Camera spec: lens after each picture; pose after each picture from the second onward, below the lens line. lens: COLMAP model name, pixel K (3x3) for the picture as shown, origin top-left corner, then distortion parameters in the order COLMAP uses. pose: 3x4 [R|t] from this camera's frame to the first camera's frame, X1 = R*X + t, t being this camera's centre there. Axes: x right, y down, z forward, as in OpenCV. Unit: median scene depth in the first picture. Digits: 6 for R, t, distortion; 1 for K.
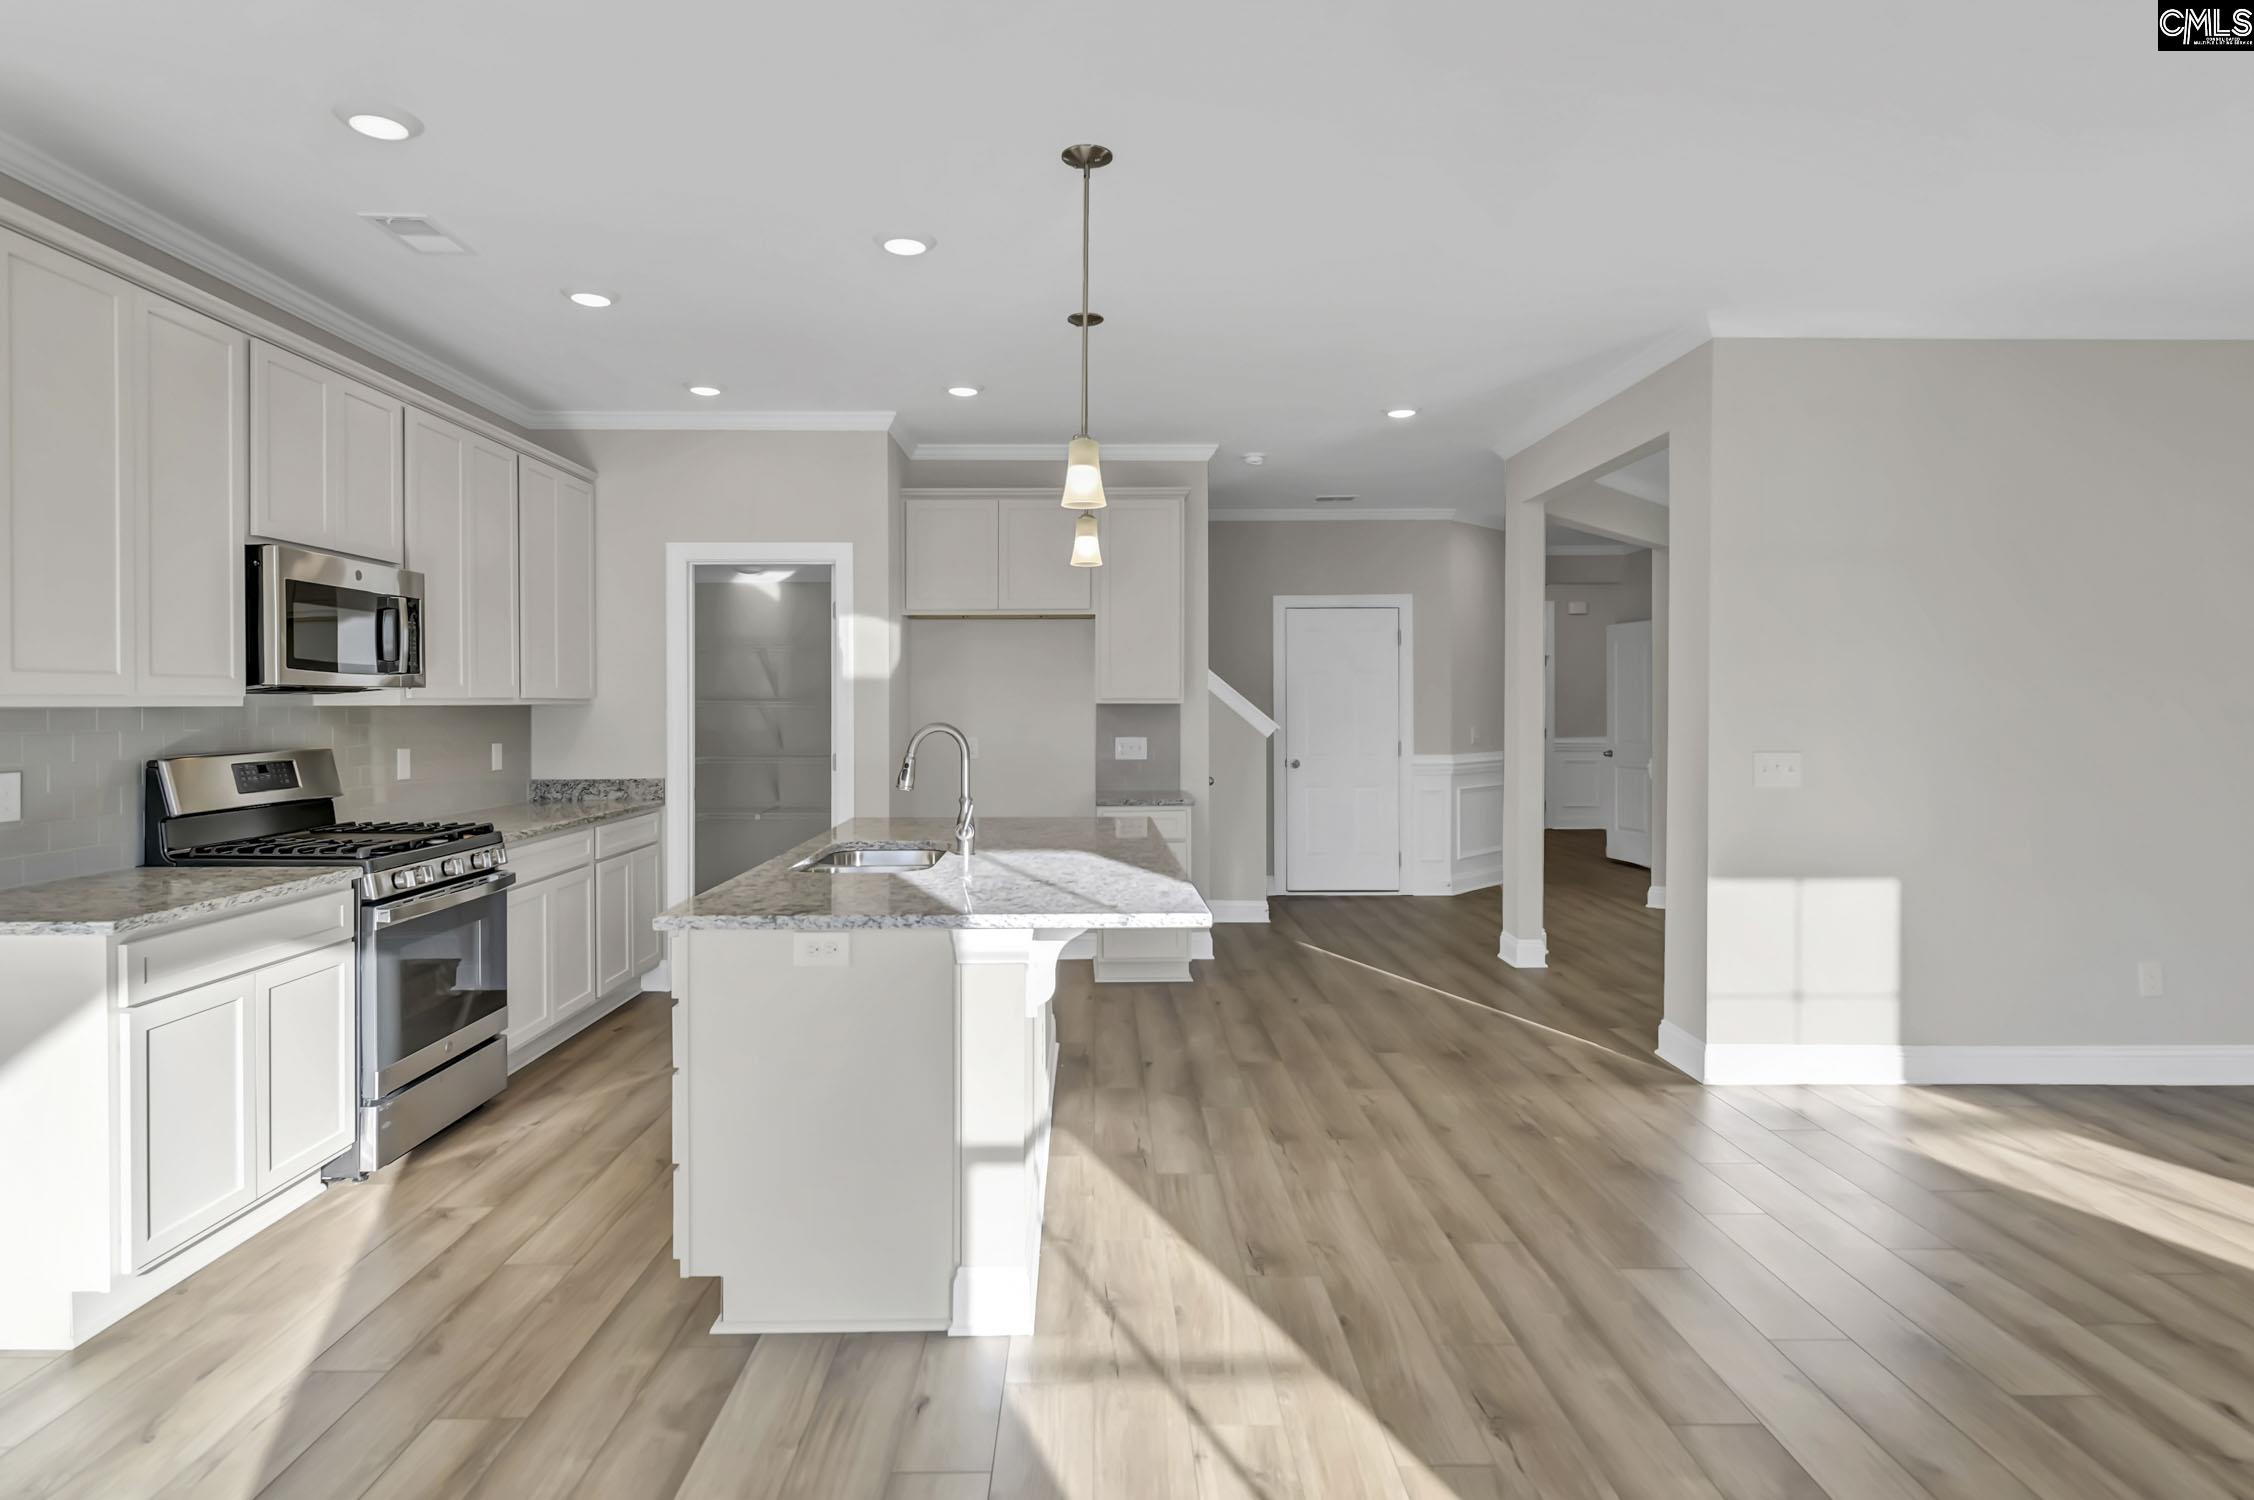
lens RADIAL K [[1211.4, 0, 1080.6], [0, 1211.4, 712.5], [0, 0, 1]] dist [-0.004655, -0.001171]
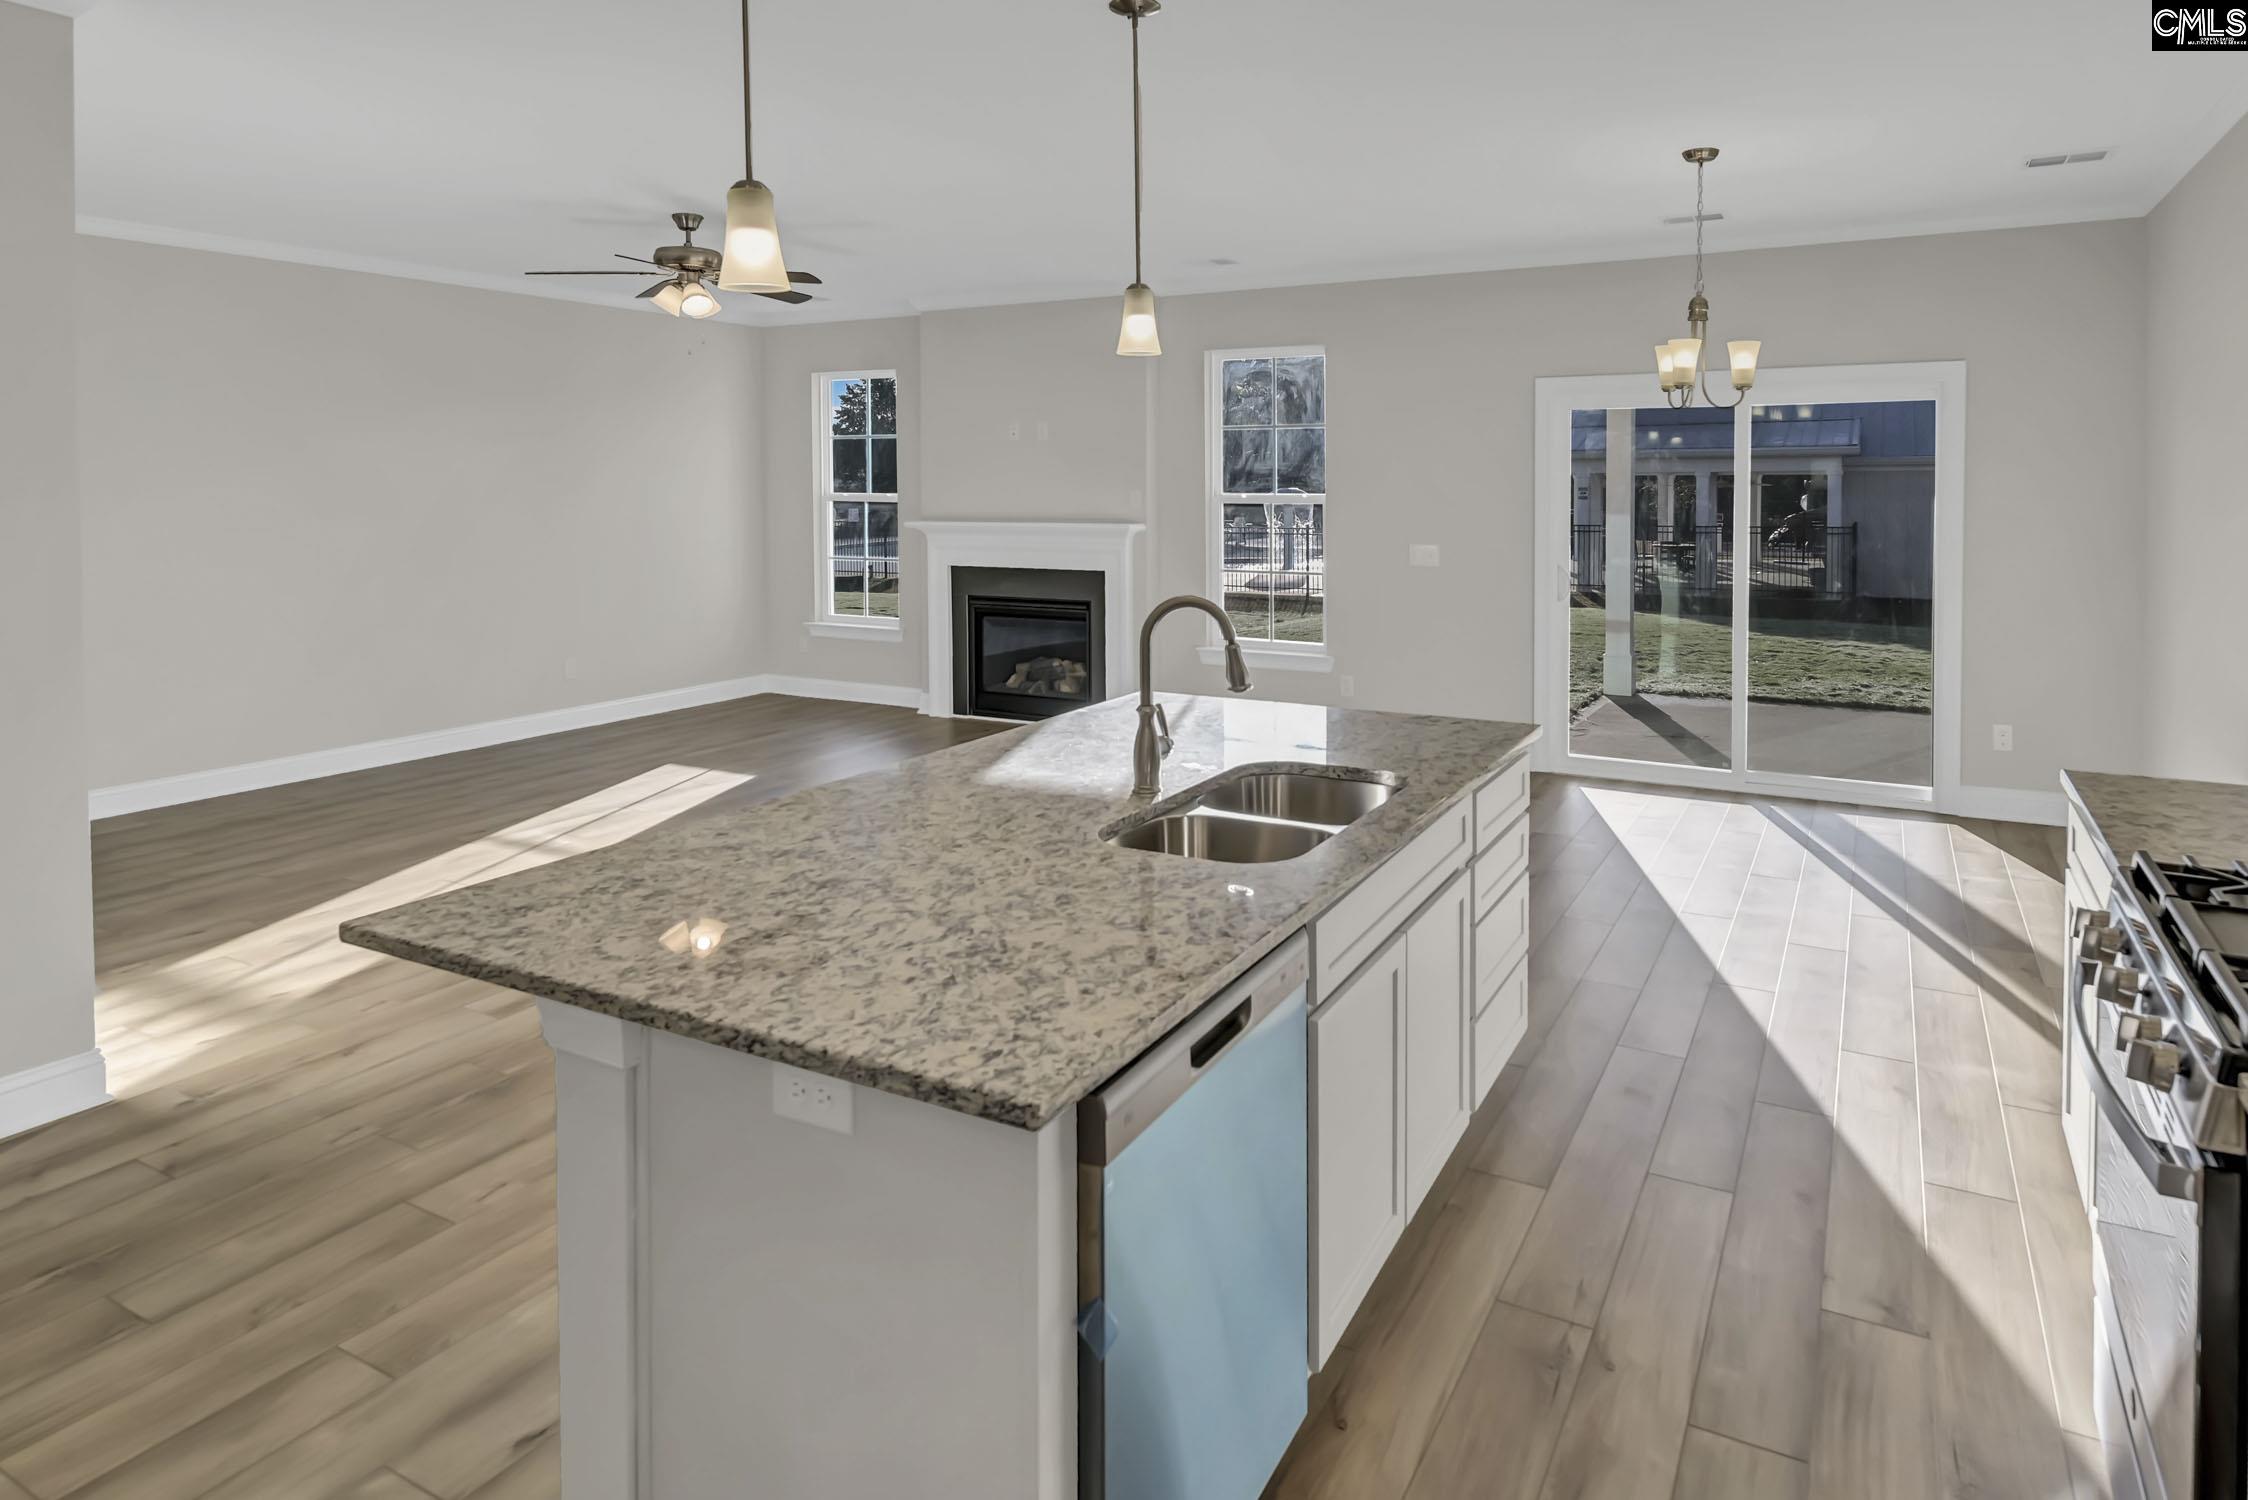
lens RADIAL K [[1260.6, 0, 1226.0], [0, 1260.6, 519.1], [0, 0, 1]] dist [0.000661, -0.000170]
pose [[-0.897479, -0.010944, 0.440920, -0.428850], [0.004145, 0.999439, 0.033245, -0.054938], [-0.441037, 0.031665, -0.896930, 1.550680]]
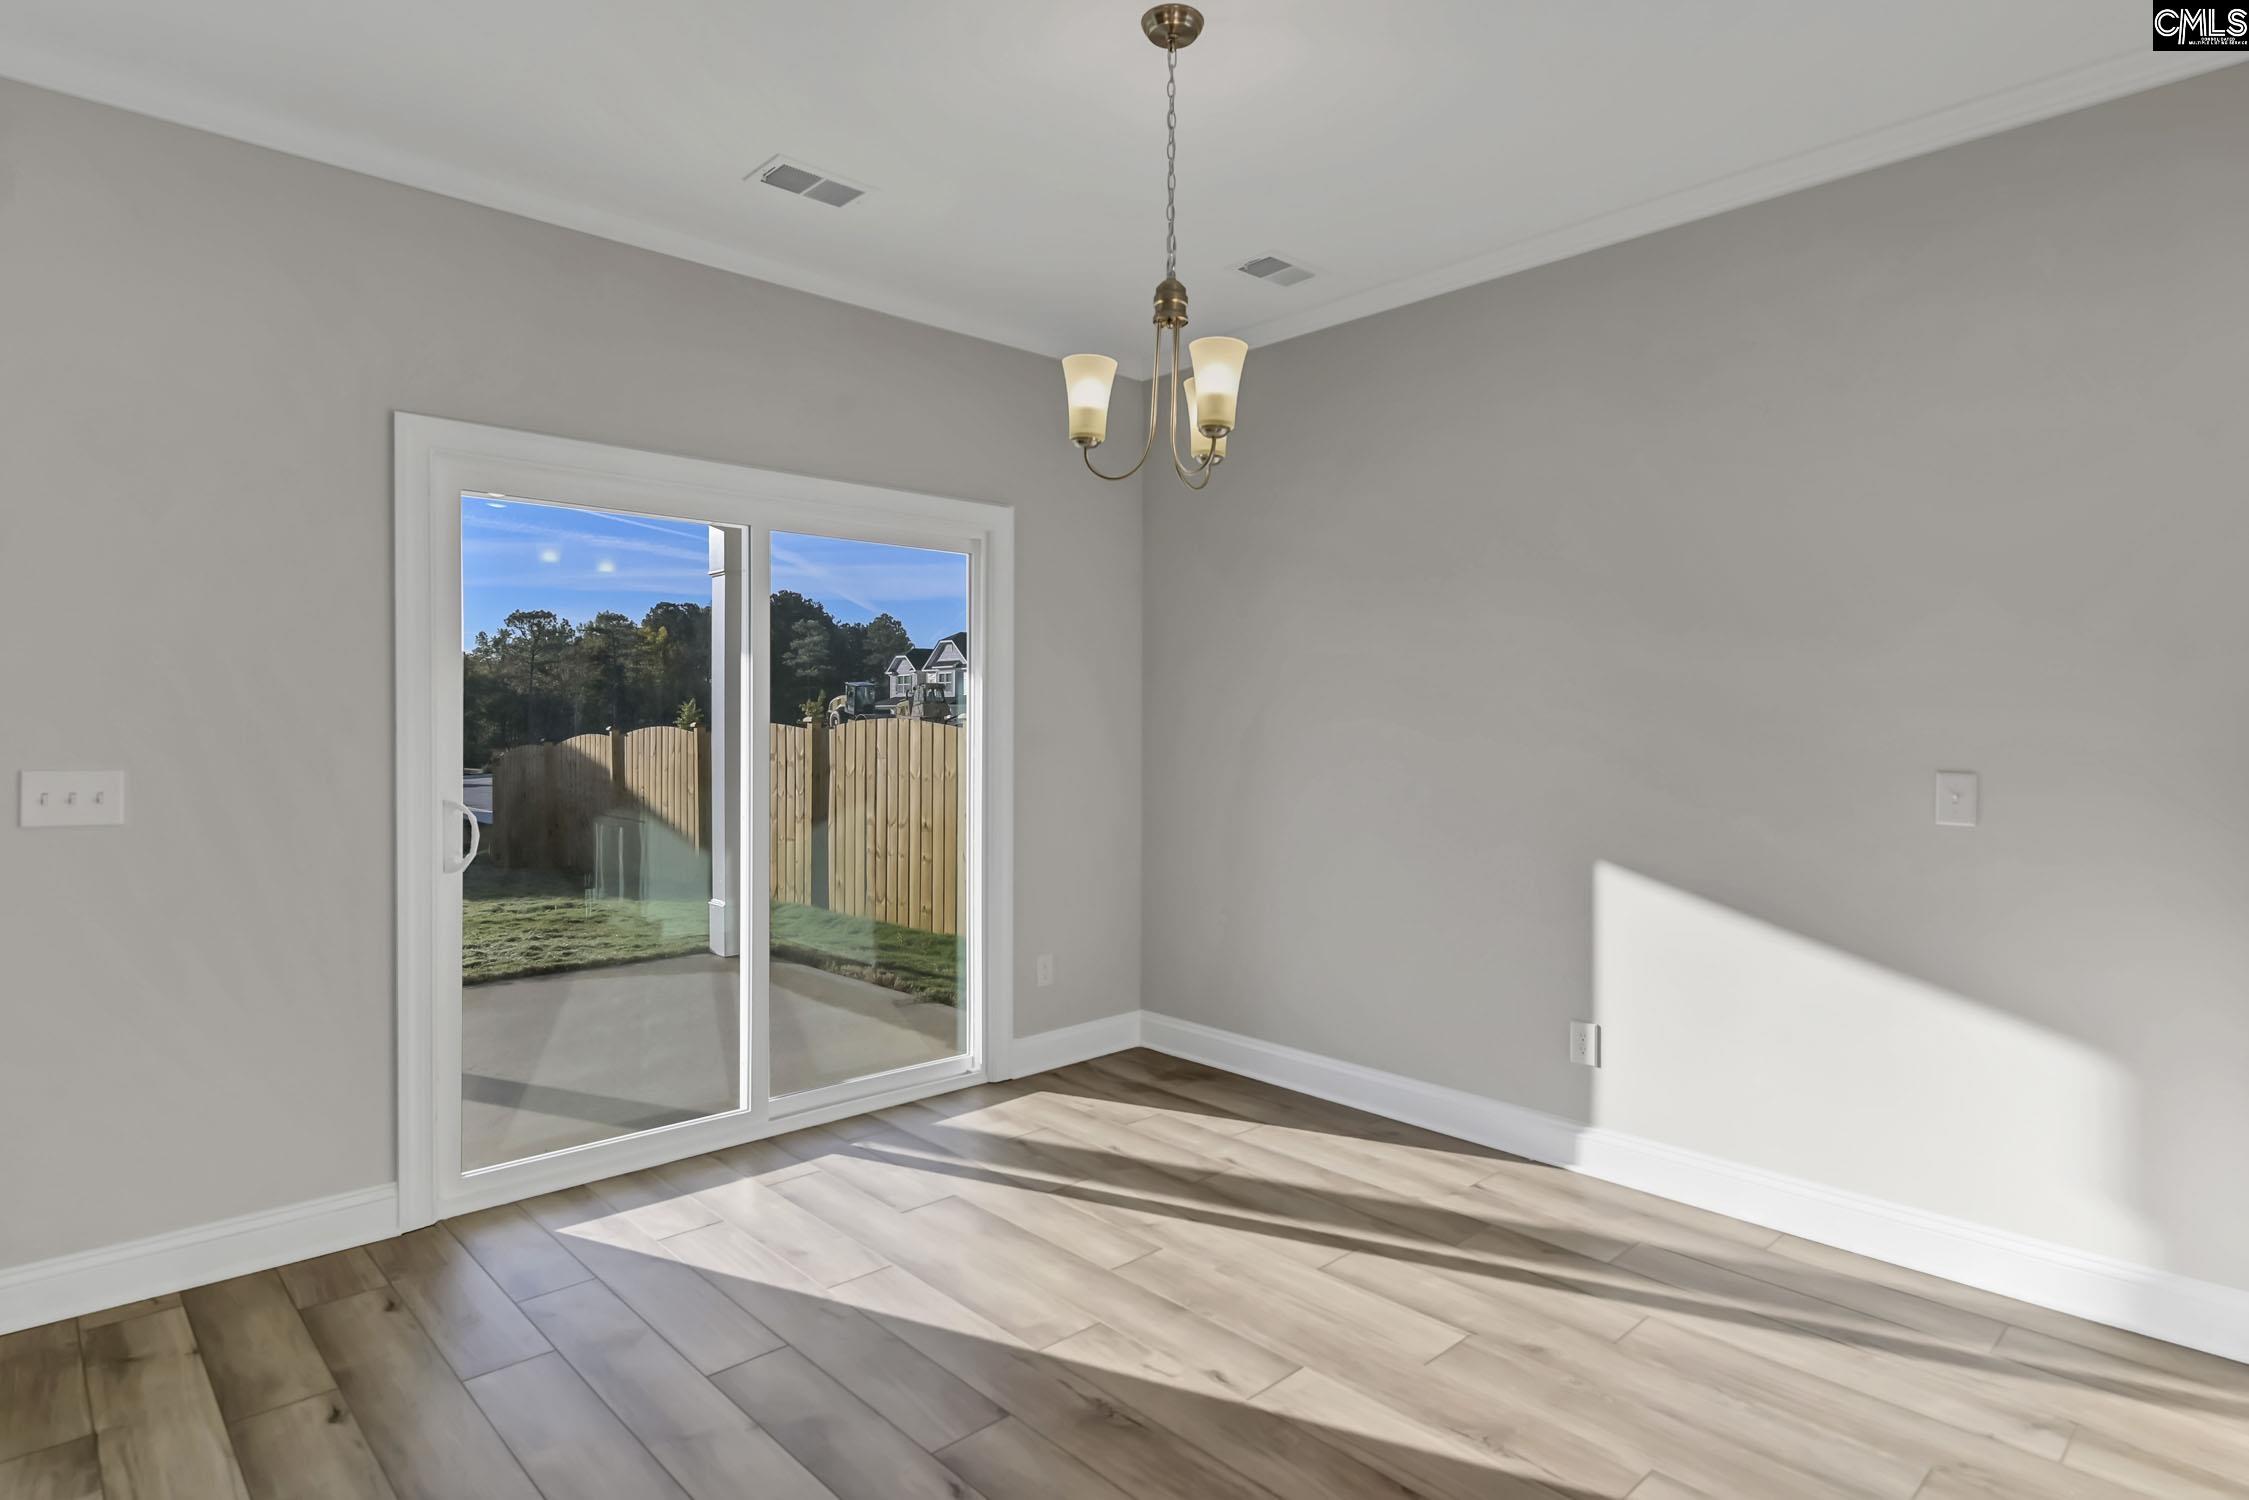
lens RADIAL K [[1209.6, 0, 1143.4], [0, 1209.6, 732.9], [0, 0, 1]] dist [-0.001480, -0.001026]
pose [[-0.714295, 0.004280, -0.699832, 0.182218], [-0.007468, 0.999878, 0.013738, 0.009287], [0.699805, 0.015039, -0.714176, 0.686838]]
